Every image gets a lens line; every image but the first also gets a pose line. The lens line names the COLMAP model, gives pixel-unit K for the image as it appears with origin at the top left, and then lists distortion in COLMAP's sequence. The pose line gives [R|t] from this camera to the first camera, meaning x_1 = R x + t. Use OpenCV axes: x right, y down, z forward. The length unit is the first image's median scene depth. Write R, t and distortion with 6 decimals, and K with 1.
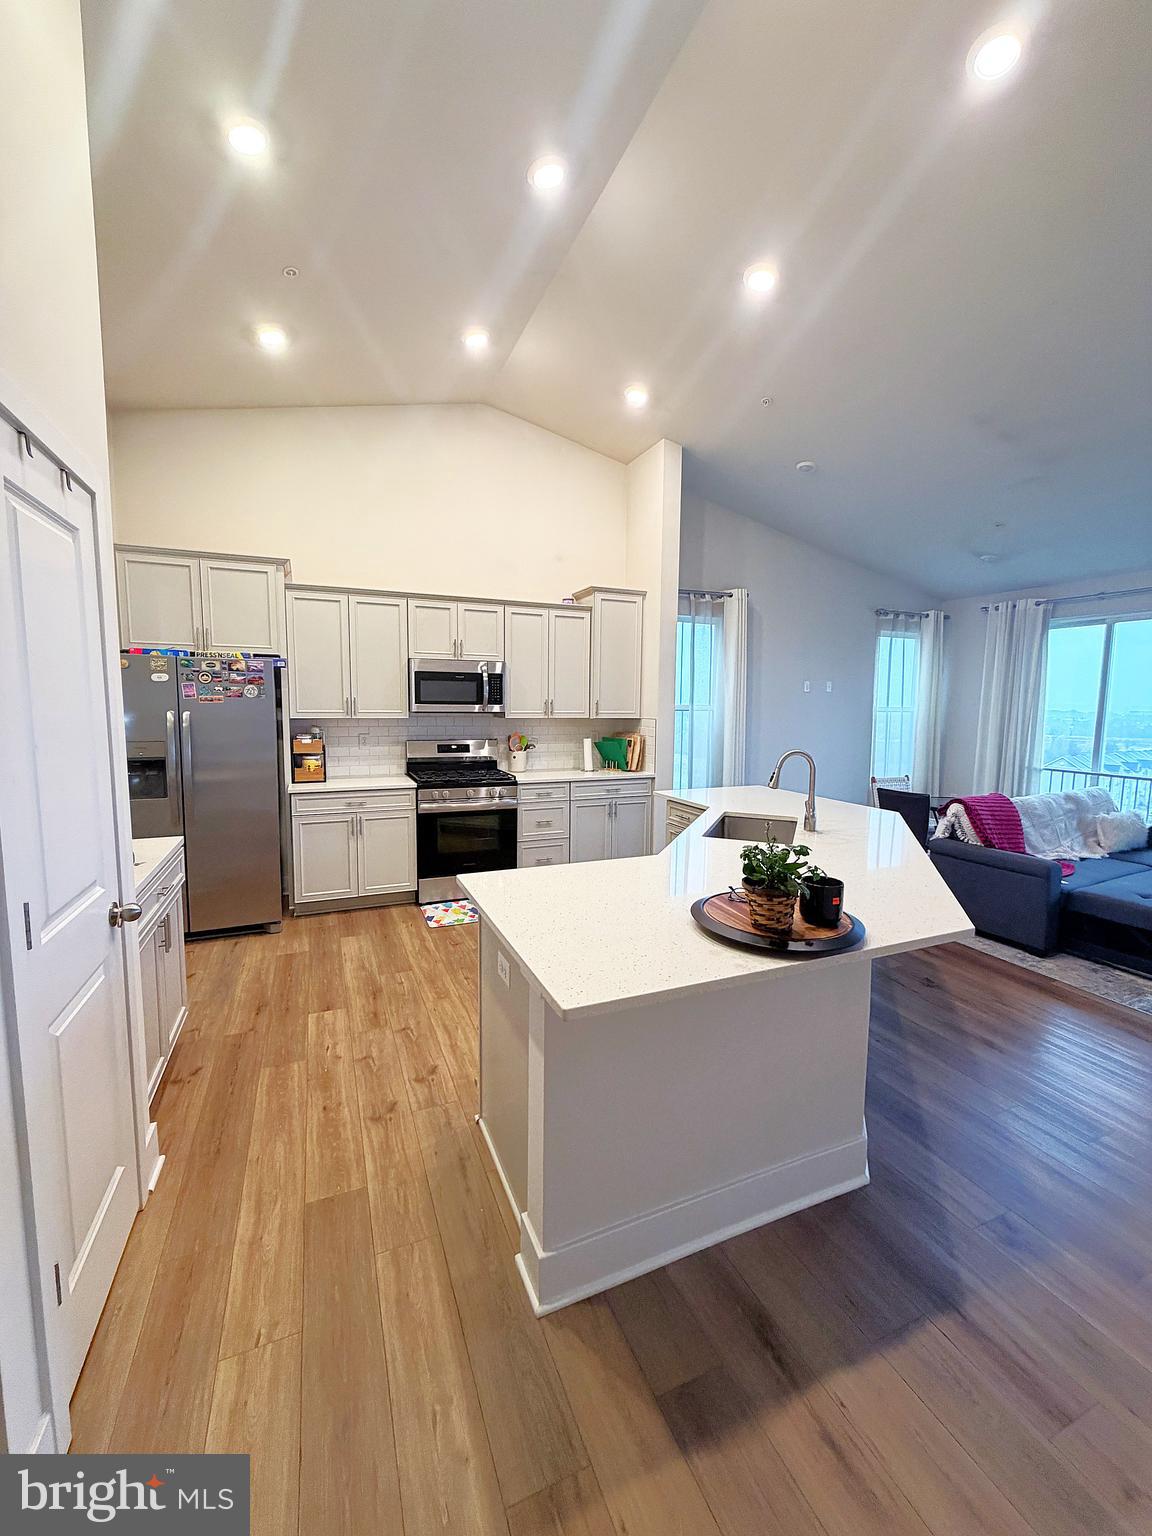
lens RADIAL K [[610.9, 0, 573.5], [0, 610.9, 762.4], [0, 0, 1]] dist [0.000183, 0.000188]
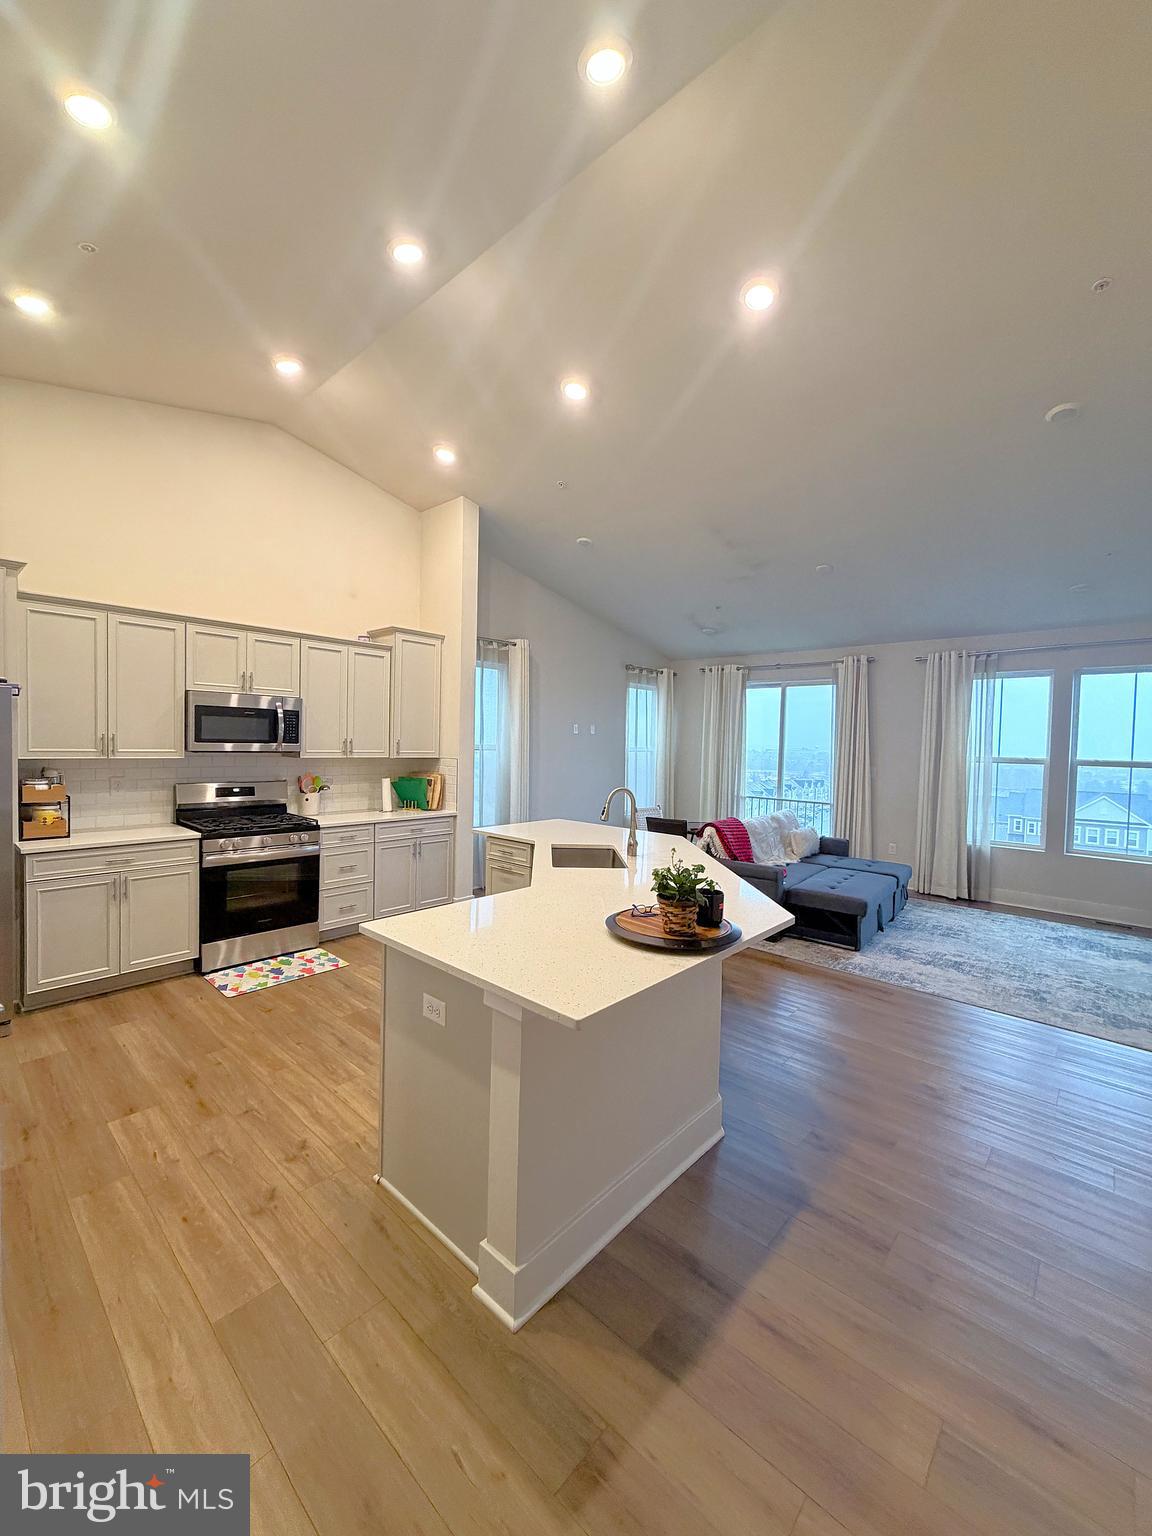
lens RADIAL K [[610.9, 0, 573.5], [0, 610.9, 762.4], [0, 0, 1]] dist [0.000183, 0.000188]
pose [[0.907912, -0.003522, 0.419147, -0.138175], [0.027979, 0.998244, -0.052217, -0.006114], [-0.418227, 0.059136, 0.906416, -0.020120]]
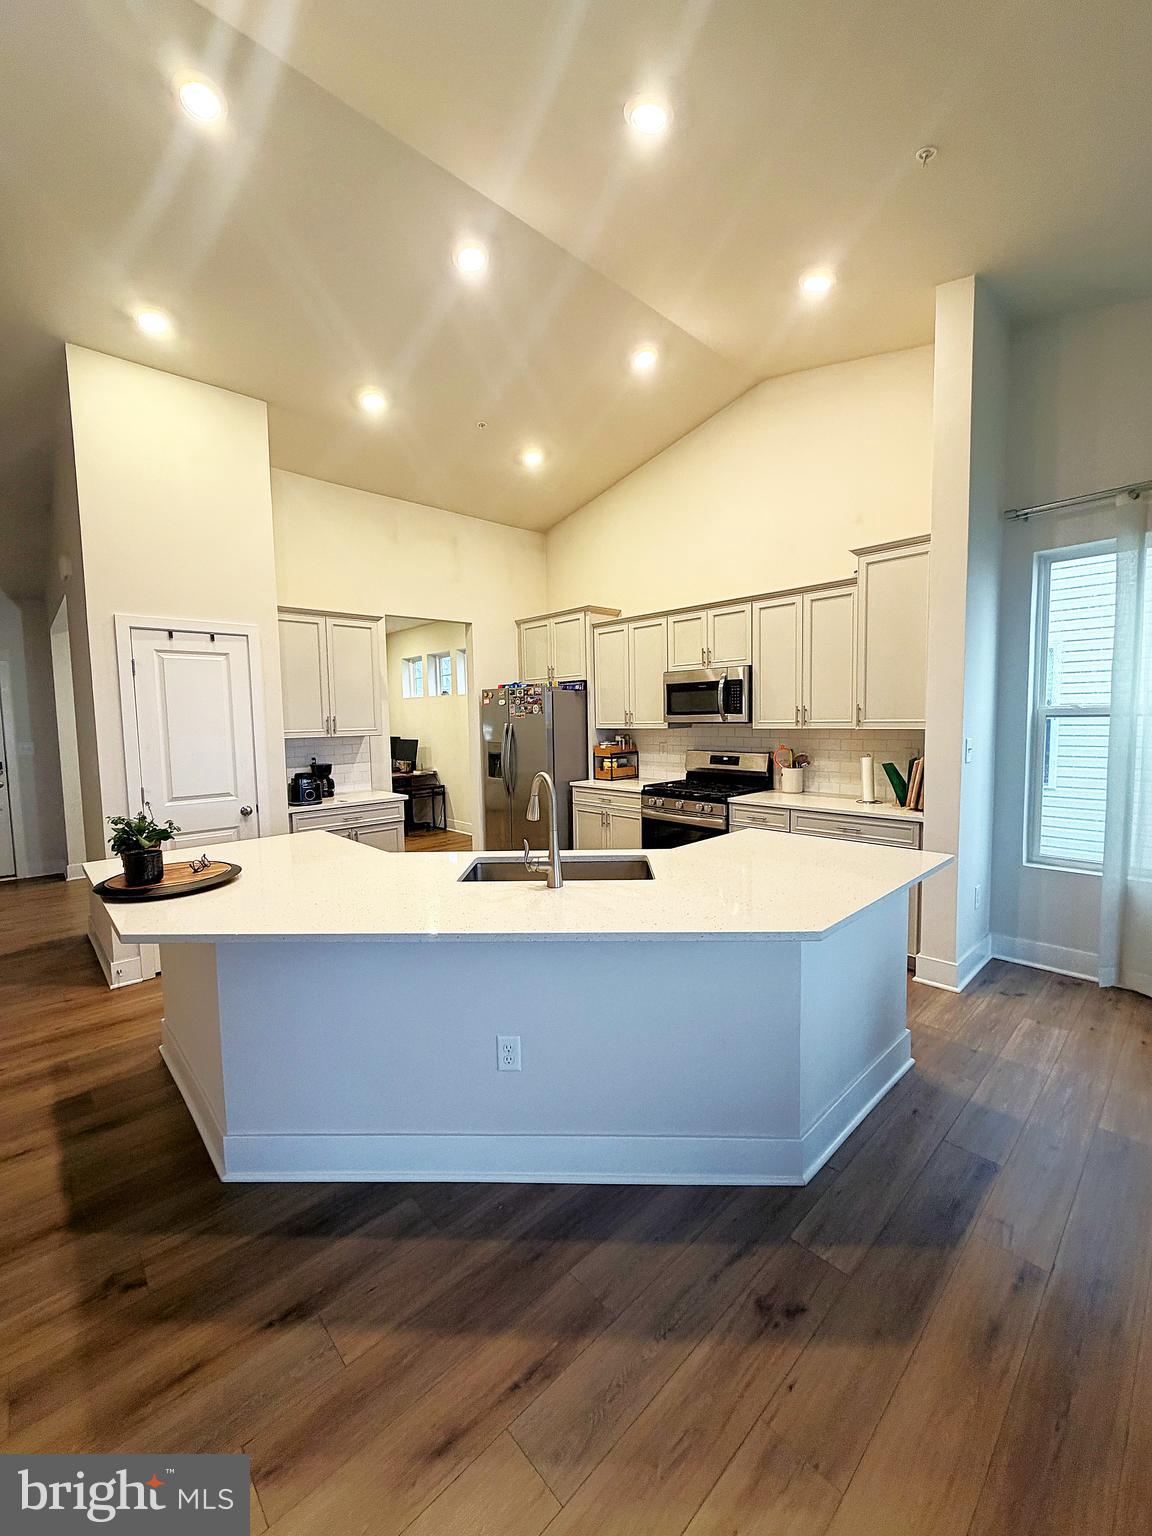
lens RADIAL K [[610.9, 0, 573.5], [0, 610.9, 762.4], [0, 0, 1]] dist [0.000183, 0.000188]
pose [[0.341815, 0.054604, -0.938180, 0.703286], [-0.070279, 0.997000, 0.032422, -0.038354], [0.937136, 0.054852, 0.344627, 0.507682]]
